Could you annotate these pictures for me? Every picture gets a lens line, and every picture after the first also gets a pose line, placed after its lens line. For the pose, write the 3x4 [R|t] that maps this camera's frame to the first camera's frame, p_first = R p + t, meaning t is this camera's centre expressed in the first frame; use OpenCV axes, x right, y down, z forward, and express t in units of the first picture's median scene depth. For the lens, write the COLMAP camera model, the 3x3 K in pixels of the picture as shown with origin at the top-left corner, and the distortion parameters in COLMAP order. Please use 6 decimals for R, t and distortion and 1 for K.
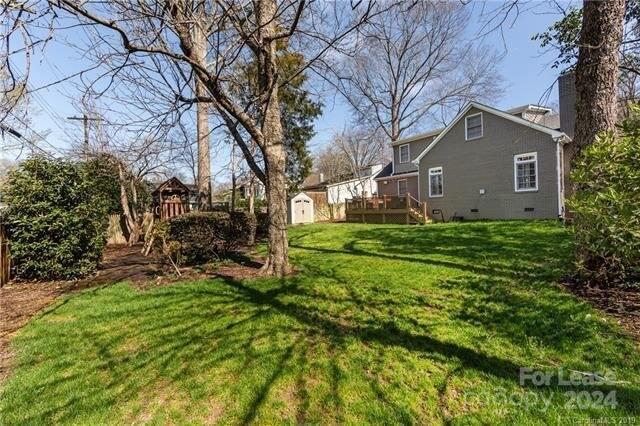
lens RADIAL K [[253.9, 0, 323.3], [0, 253.9, 212.7], [0, 0, 1]] dist [-0.001205, -0.000367]
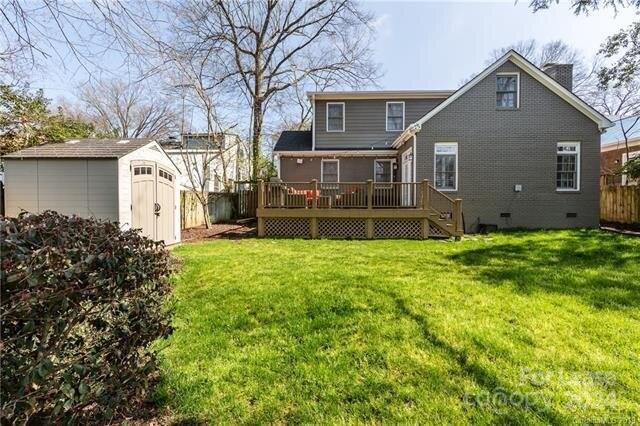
lens RADIAL K [[253.9, 0, 314.3], [0, 253.9, 210.3], [0, 0, 1]] dist [-0.001205, -0.000367]
pose [[0.653092, 0.019587, 0.757025, -0.190857], [-0.017233, 0.999791, -0.011002, -0.003806], [-0.757082, -0.005861, 0.653293, 0.731930]]
